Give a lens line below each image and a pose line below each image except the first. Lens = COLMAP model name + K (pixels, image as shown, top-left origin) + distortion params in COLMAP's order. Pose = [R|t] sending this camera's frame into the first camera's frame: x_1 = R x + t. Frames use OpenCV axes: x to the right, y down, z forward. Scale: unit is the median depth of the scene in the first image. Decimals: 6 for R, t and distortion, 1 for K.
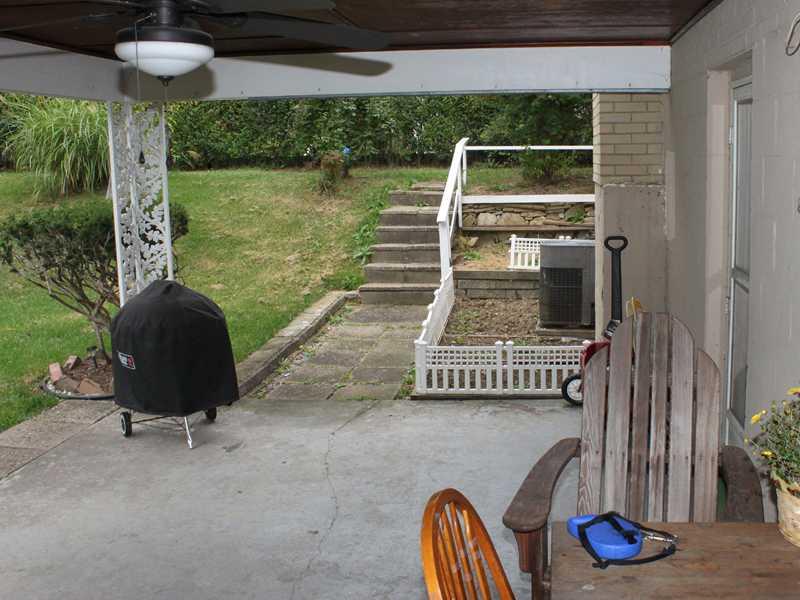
lens RADIAL K [[819.7, 0, 400.0], [0, 819.7, 300.0], [0, 0, 1]] dist [-0.118965, 0.030067]
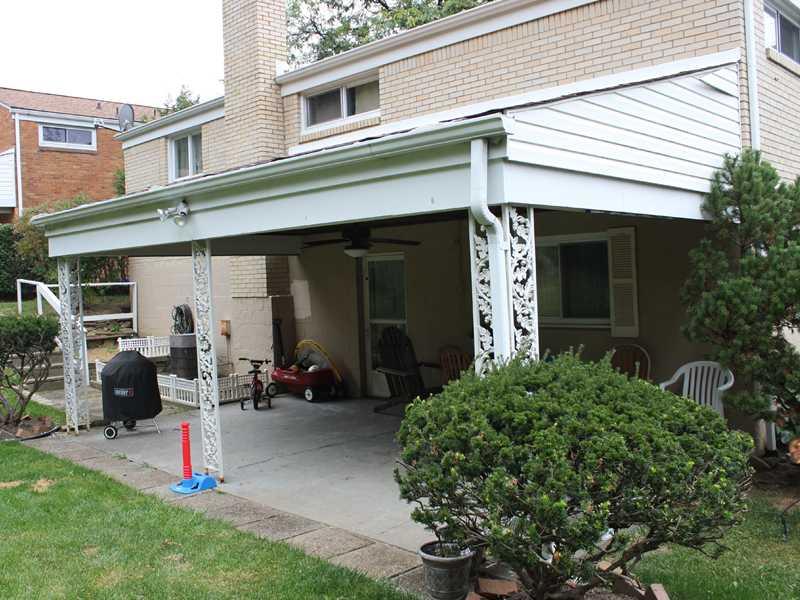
lens RADIAL K [[819.7, 0, 400.0], [0, 819.7, 300.0], [0, 0, 1]] dist [-0.118965, 0.030067]
pose [[0.580402, -0.025382, 0.813935, -0.718072], [0.164046, 0.982668, -0.086334, 0.064239], [-0.797636, 0.183631, 0.574506, -0.308908]]
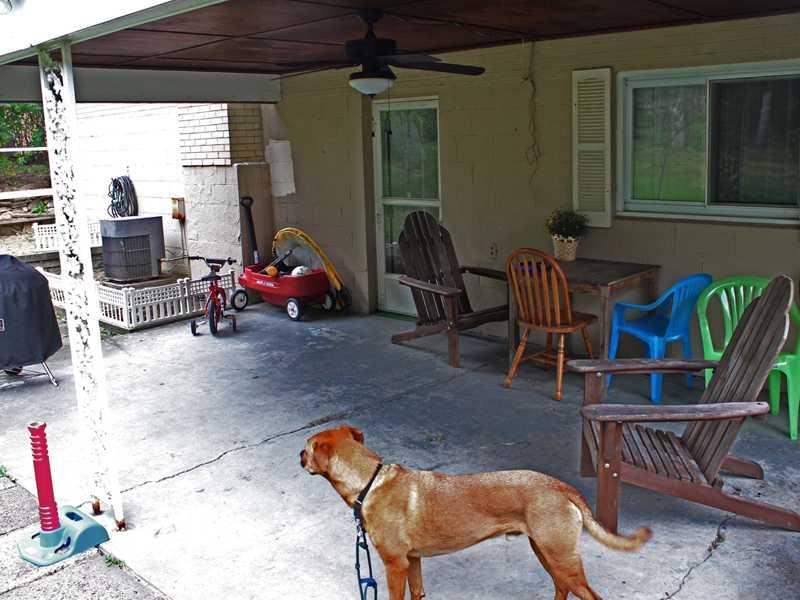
lens RADIAL K [[819.7, 0, 400.0], [0, 819.7, 300.0], [0, 0, 1]] dist [-0.118965, 0.030067]
pose [[0.572262, -0.154739, 0.805340, -0.430177], [0.161617, 0.984057, 0.074236, 0.023714], [-0.803988, 0.087674, 0.588147, -0.065209]]
